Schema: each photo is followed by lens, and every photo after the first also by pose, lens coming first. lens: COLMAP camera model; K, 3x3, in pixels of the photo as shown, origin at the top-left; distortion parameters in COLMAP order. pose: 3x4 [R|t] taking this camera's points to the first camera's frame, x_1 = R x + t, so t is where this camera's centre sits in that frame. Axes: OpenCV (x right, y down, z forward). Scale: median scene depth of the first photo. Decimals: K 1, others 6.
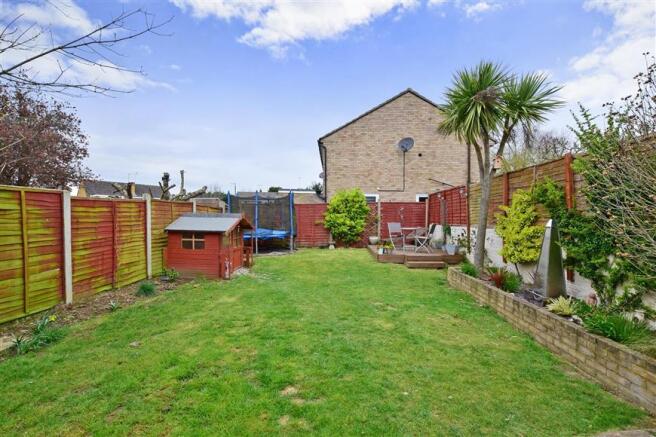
lens RADIAL K [[293.3, 0, 329.3], [0, 293.3, 218.6], [0, 0, 1]] dist [-0.023484, 0.002867]
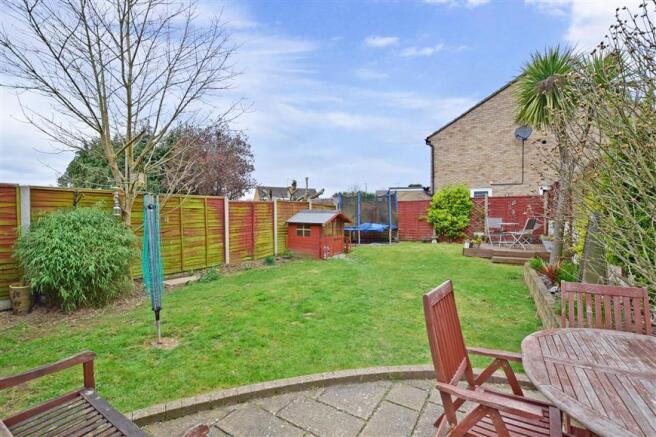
lens RADIAL K [[293.3, 0, 329.4], [0, 293.3, 216.9], [0, 0, 1]] dist [-0.023484, 0.002867]
pose [[0.886724, -0.001448, -0.462297, 0.192041], [0.002605, 0.999995, 0.001866, 0.007922], [0.462292, -0.002859, 0.886723, -0.111221]]
